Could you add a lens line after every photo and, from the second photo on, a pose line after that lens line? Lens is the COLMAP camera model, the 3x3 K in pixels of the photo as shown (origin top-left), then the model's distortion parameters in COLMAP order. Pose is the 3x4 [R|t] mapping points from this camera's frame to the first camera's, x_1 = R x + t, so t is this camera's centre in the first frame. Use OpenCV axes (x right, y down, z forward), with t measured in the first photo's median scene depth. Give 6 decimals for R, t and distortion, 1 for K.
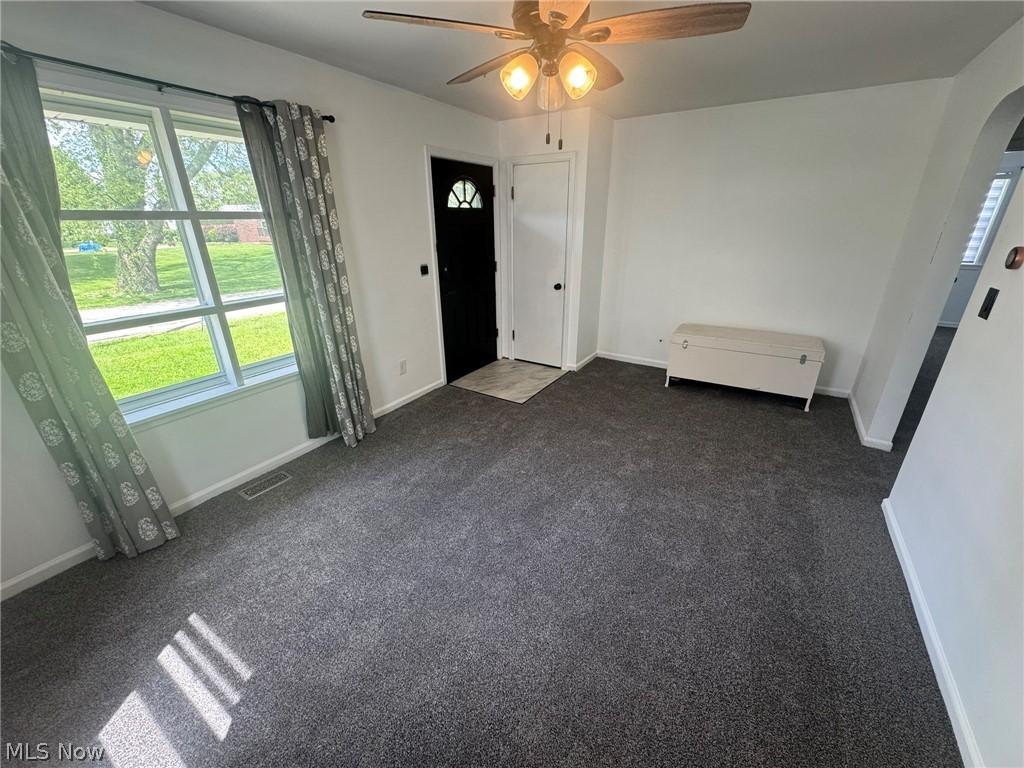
lens RADIAL K [[406.9, 0, 512.0], [0, 406.9, 384.0], [0, 0, 1]] dist [0.000874, 0.000078]
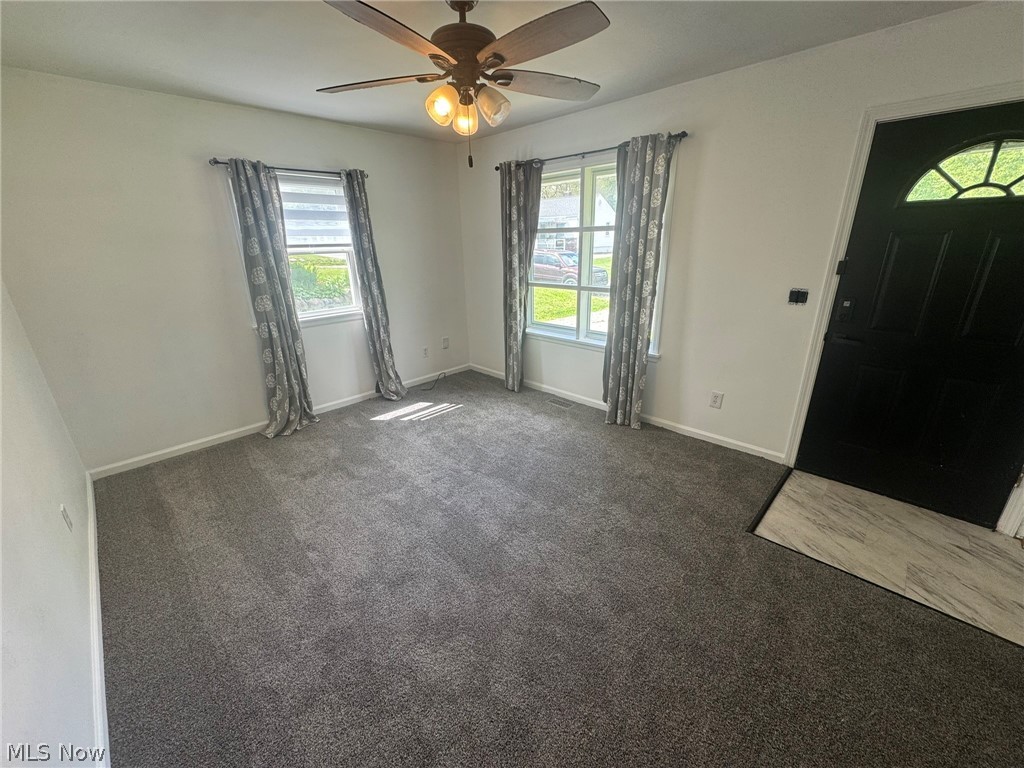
lens RADIAL K [[406.9, 0, 512.0], [0, 406.9, 384.0], [0, 0, 1]] dist [0.000874, 0.000078]
pose [[-0.209209, 0.339059, -0.917208, 0.573610], [-0.346570, 0.851371, 0.393771, -0.250667], [0.914396, 0.400257, -0.060607, 0.632772]]
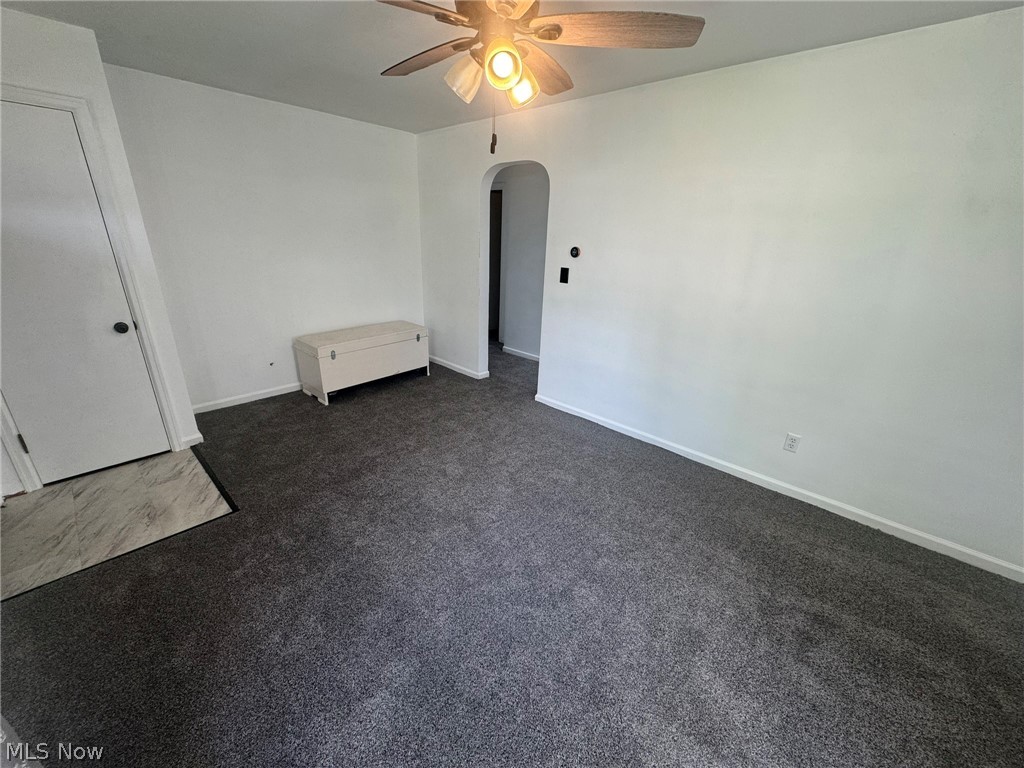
lens RADIAL K [[411.9, 0, 520.4], [0, 411.9, 379.3], [0, 0, 1]] dist [-0.002042, -0.000247]
pose [[0.174822, -0.322645, 0.930235, -0.427029], [0.334381, 0.908088, 0.252122, -0.148827], [-0.926081, 0.266977, 0.266640, 0.373467]]
